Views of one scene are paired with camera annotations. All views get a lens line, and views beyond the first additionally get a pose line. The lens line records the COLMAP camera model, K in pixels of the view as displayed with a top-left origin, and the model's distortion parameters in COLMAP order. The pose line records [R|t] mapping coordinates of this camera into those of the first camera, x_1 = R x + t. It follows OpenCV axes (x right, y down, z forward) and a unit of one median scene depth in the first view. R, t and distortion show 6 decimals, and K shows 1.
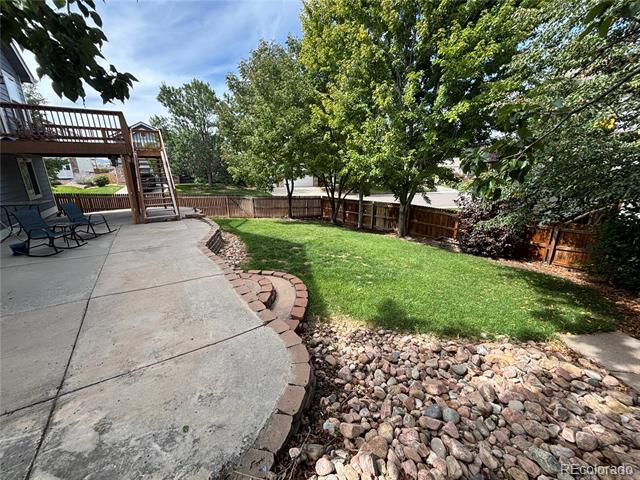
lens RADIAL K [[258.7, 0, 318.9], [0, 258.7, 239.6], [0, 0, 1]] dist [0.004227, 0.000170]
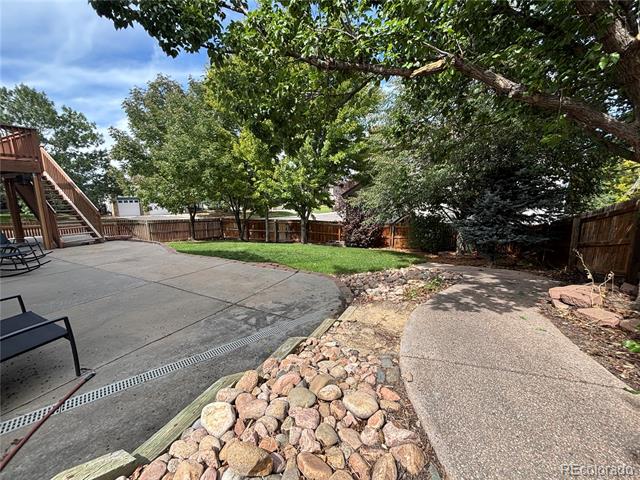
lens RADIAL K [[254.7, 0, 320.0], [0, 254.7, 240.0], [0, 0, 1]] dist [0.000103, -0.000126]
pose [[0.866555, -0.081160, 0.492438, -0.318697], [0.130134, 0.989301, -0.065951, 0.085642], [-0.481817, 0.121233, 0.867845, -0.212878]]
